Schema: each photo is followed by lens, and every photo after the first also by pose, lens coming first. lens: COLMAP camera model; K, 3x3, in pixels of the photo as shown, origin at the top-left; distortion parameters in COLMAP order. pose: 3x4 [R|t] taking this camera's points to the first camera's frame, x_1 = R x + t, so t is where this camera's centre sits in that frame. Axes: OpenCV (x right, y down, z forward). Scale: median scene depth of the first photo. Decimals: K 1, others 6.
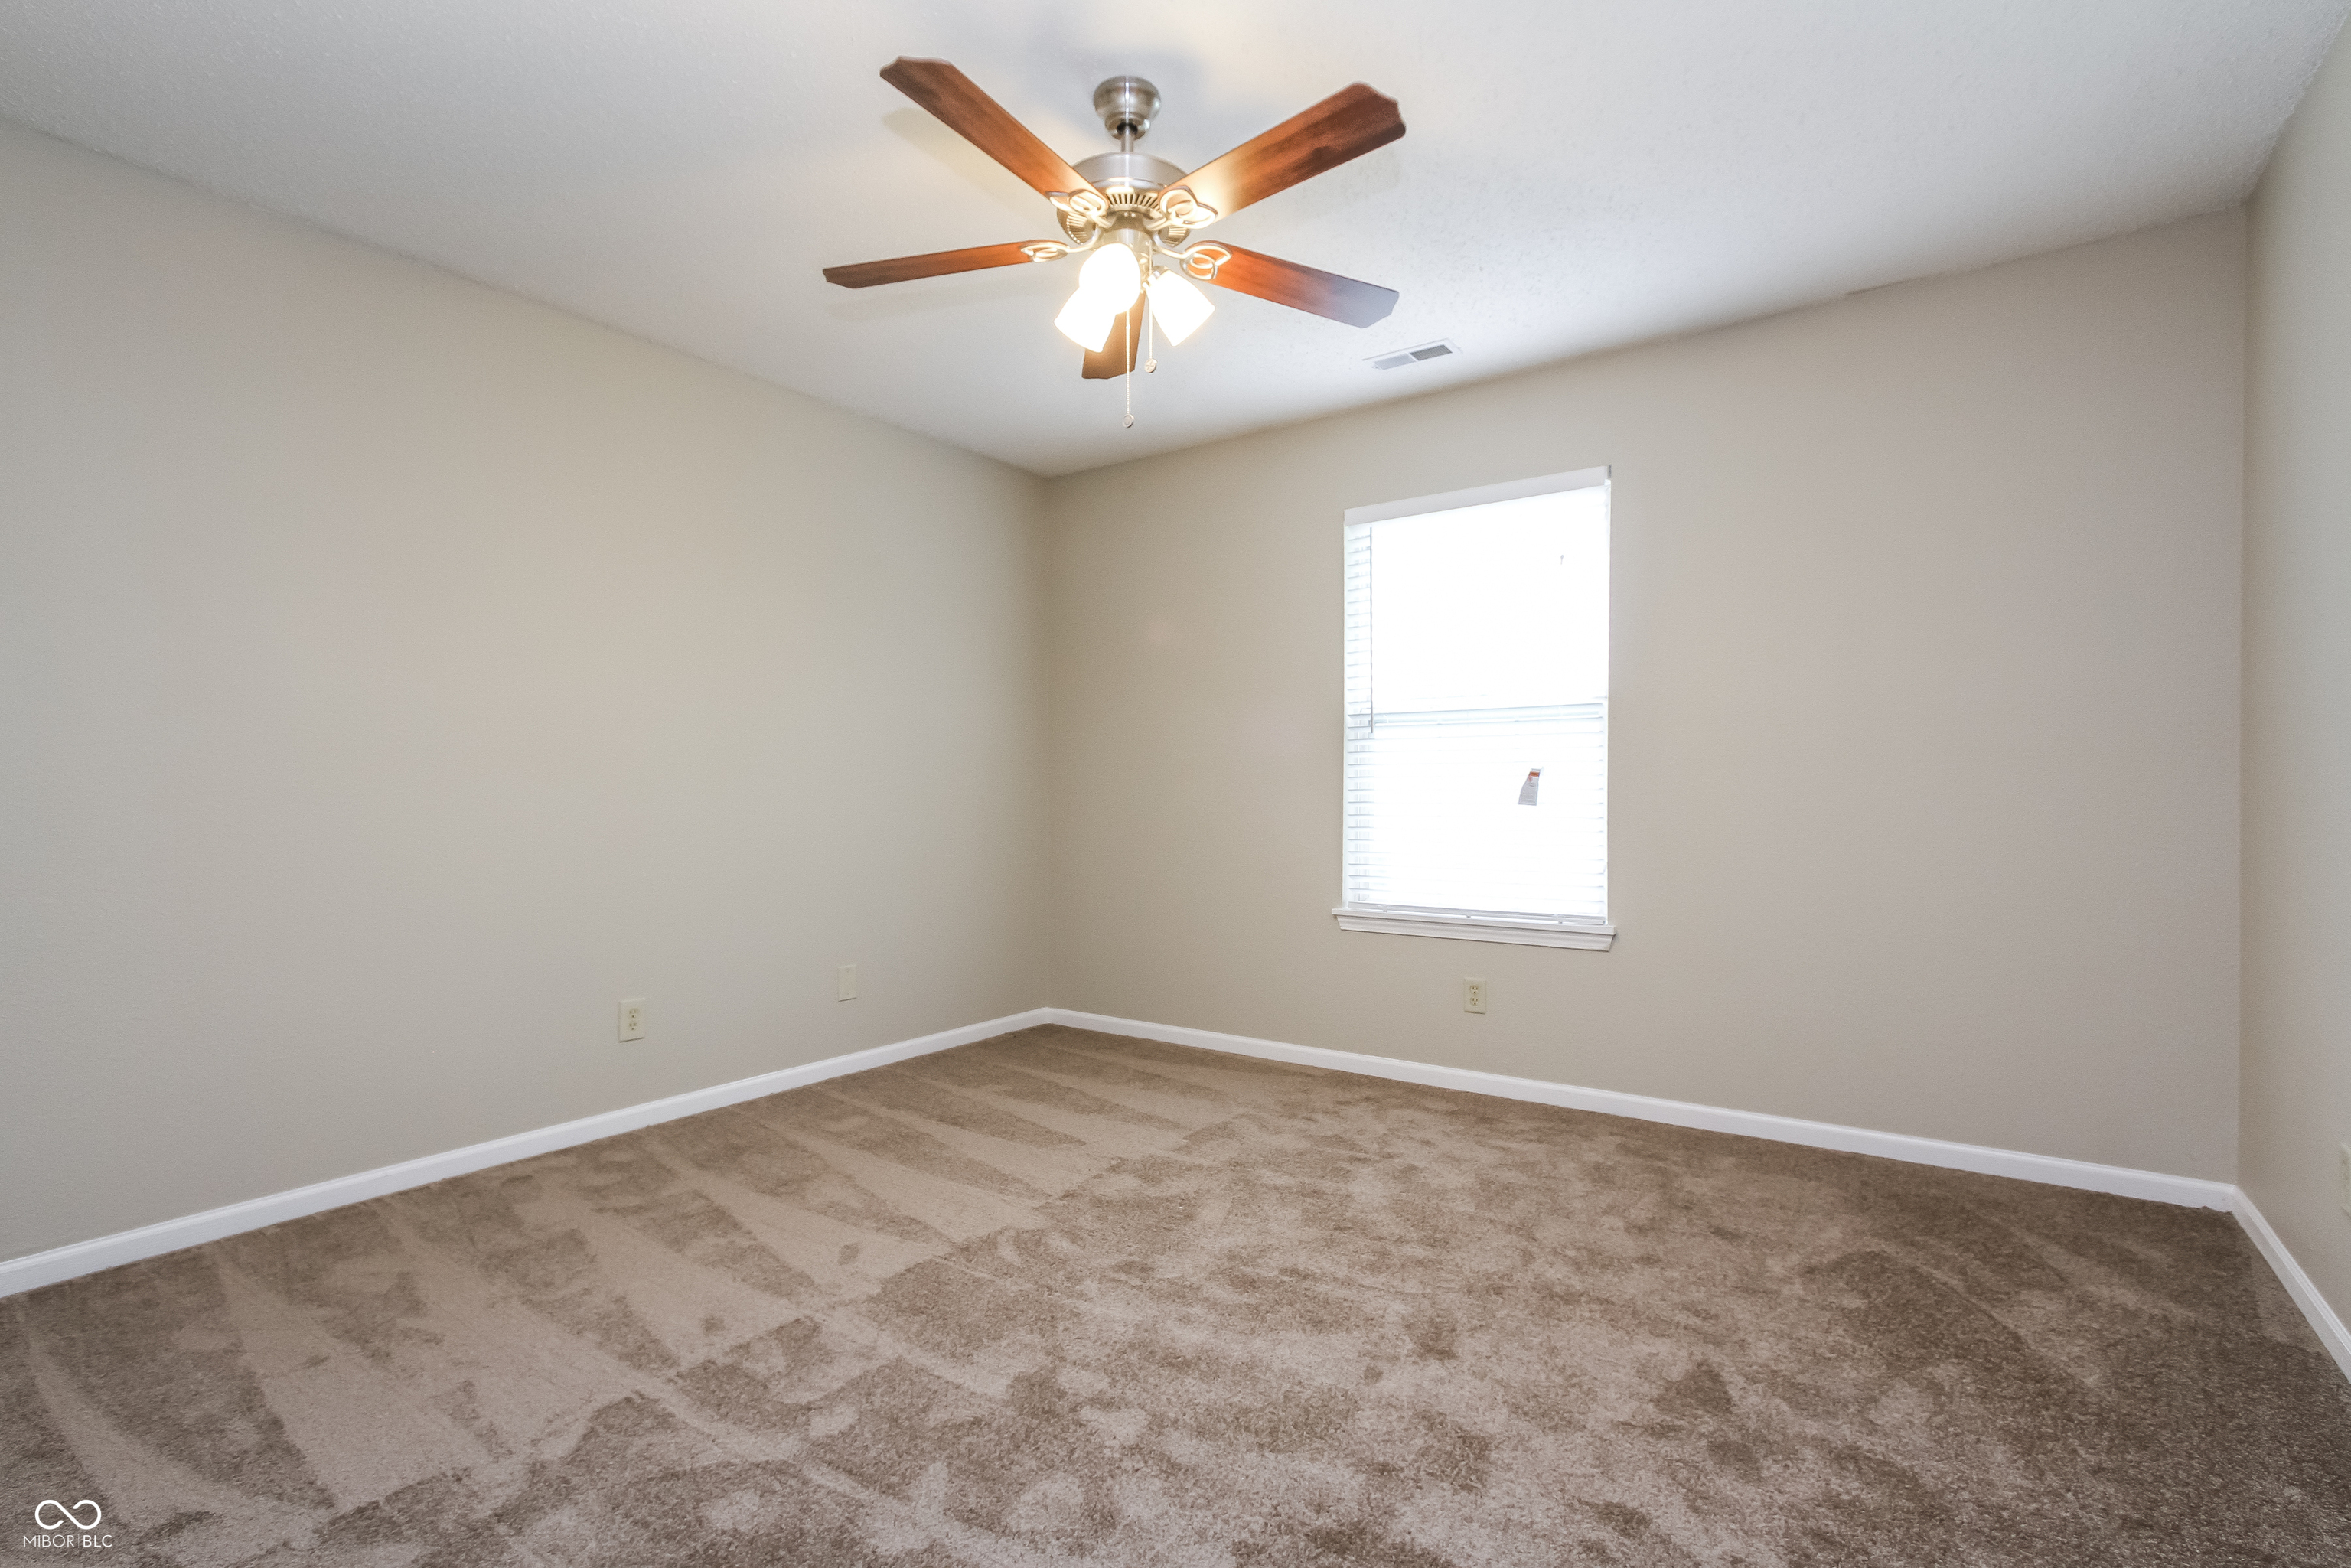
lens RADIAL K [[1089.1, 0, 1175.5], [0, 1089.1, 784.0], [0, 0, 1]] dist [0.013582, -0.000062]
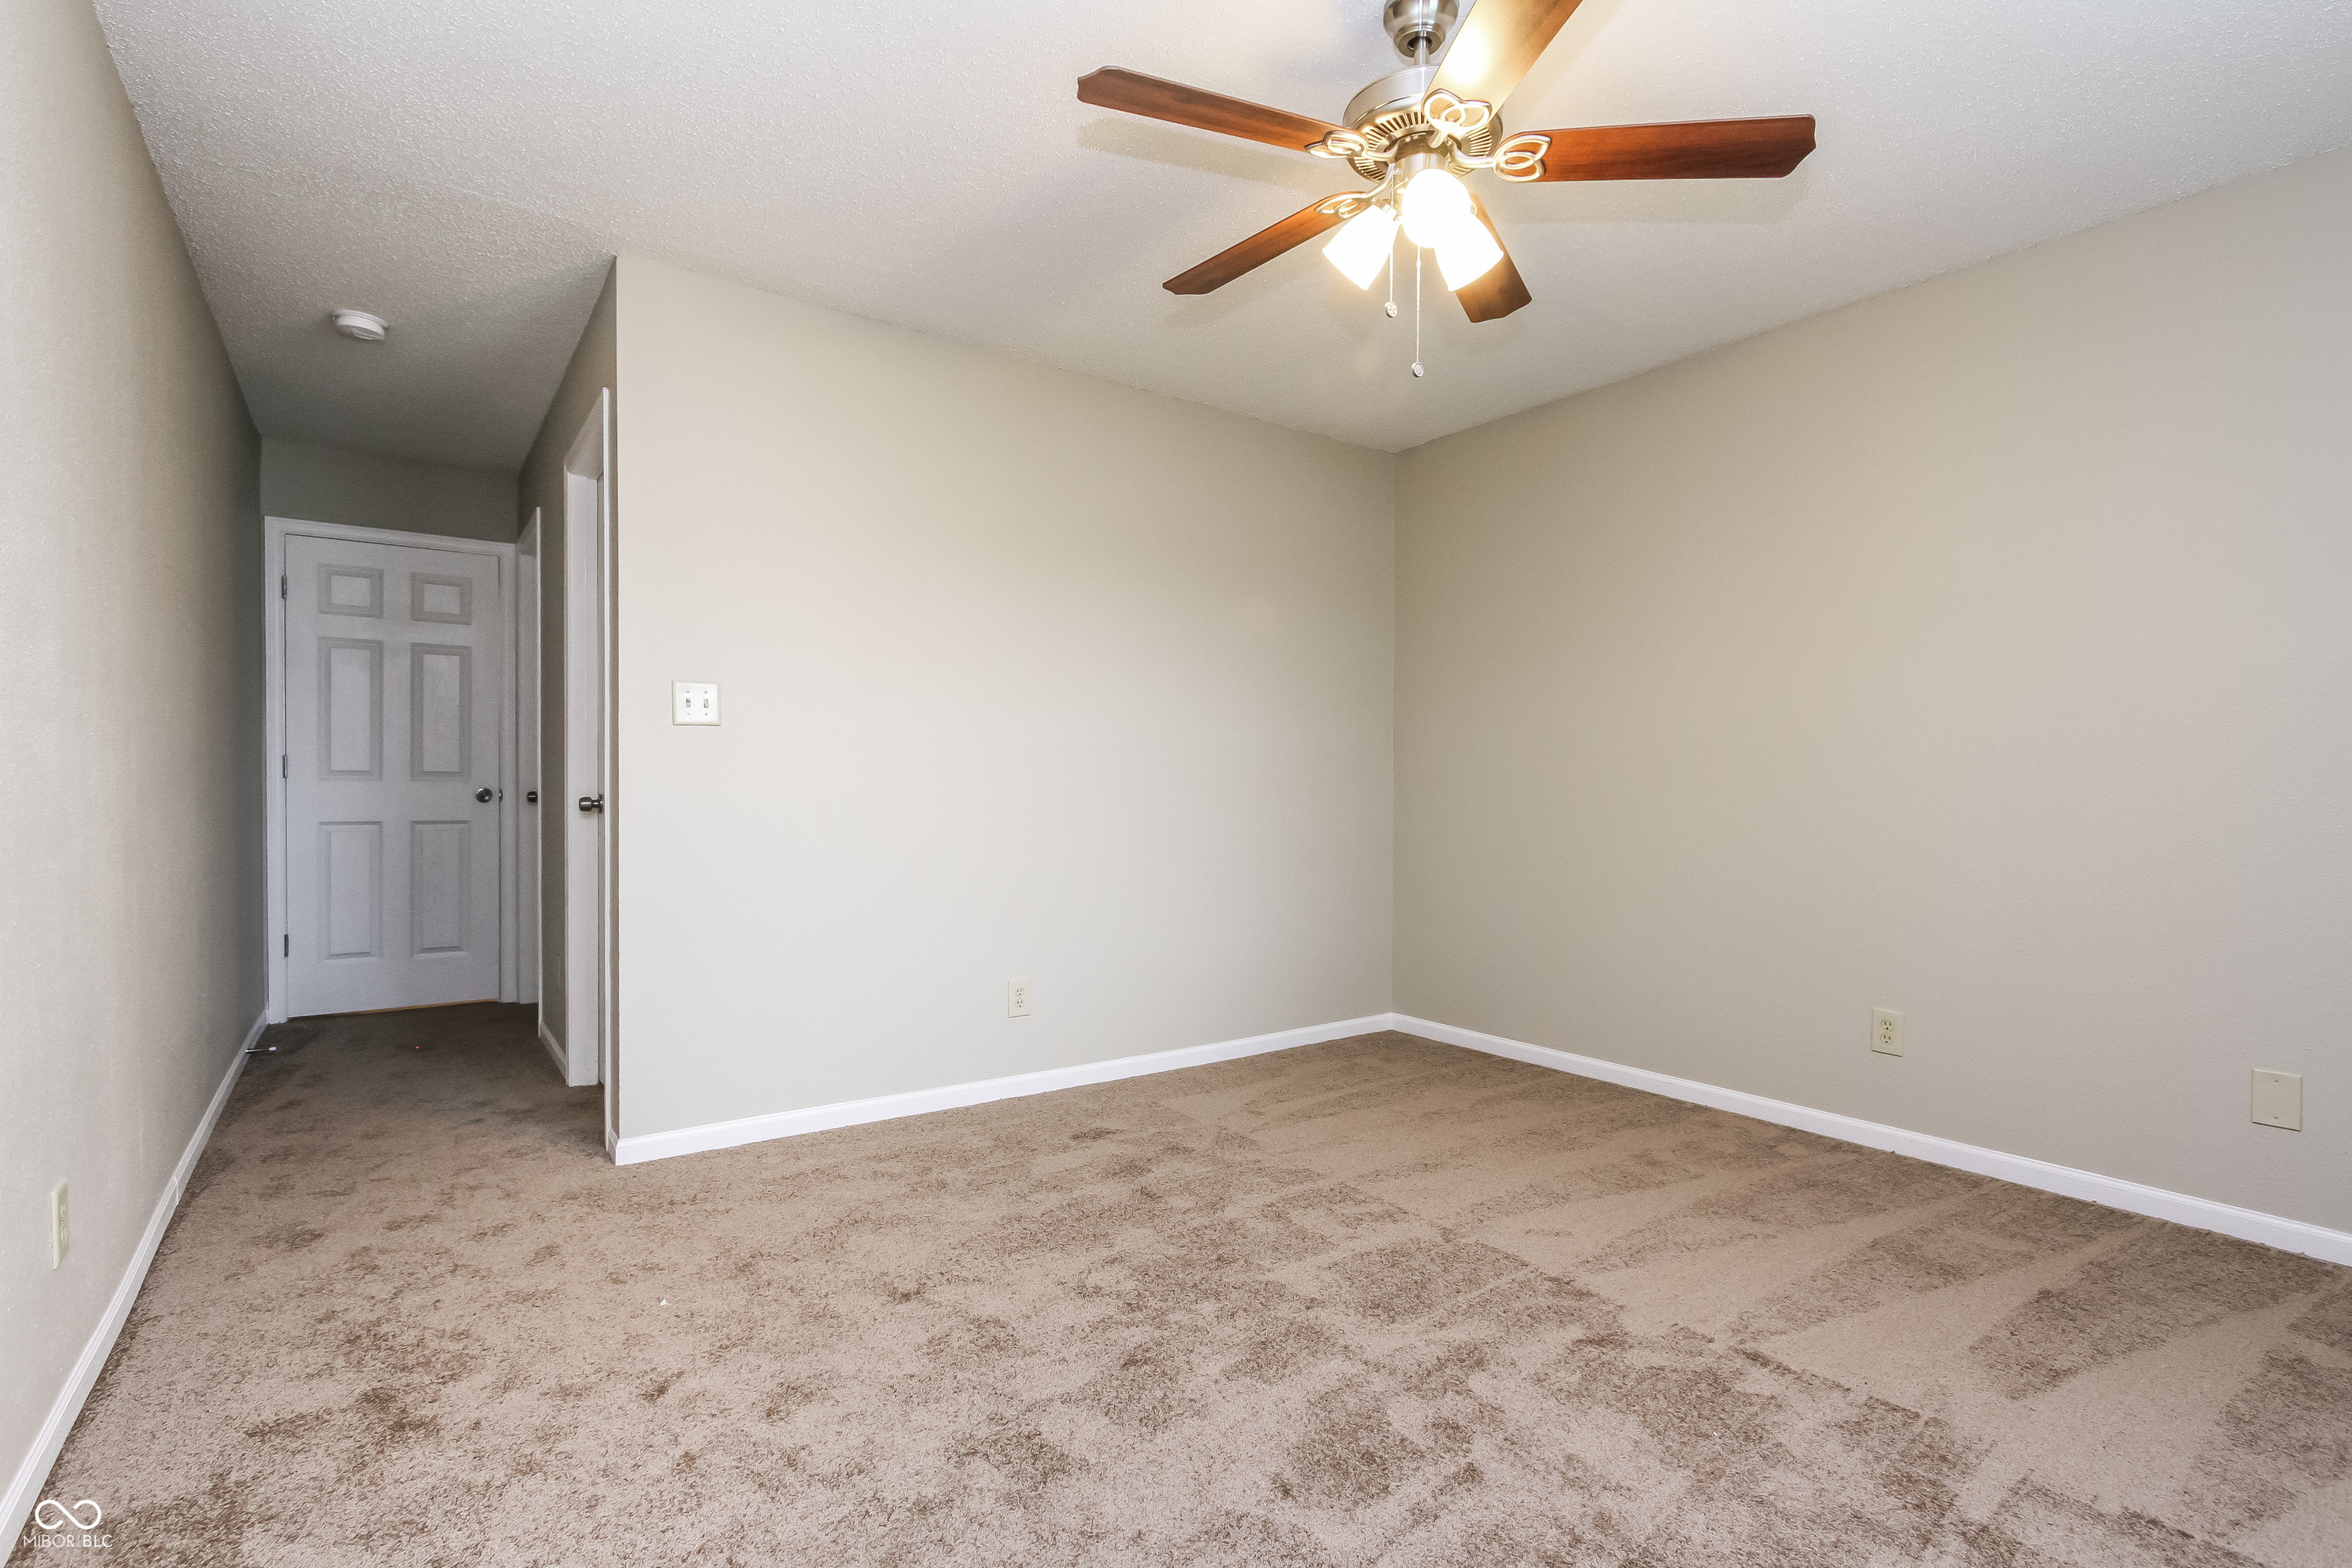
lens RADIAL K [[1113.7, 0, 1176.0], [0, 1113.7, 784.0], [0, 0, 1]] dist [-0.019035, 0.000186]
pose [[-0.337816, 0.004404, -0.941202, 0.786744], [0.007622, 0.999969, 0.001943, -0.003614], [0.941181, -0.006517, -0.337839, 0.993686]]
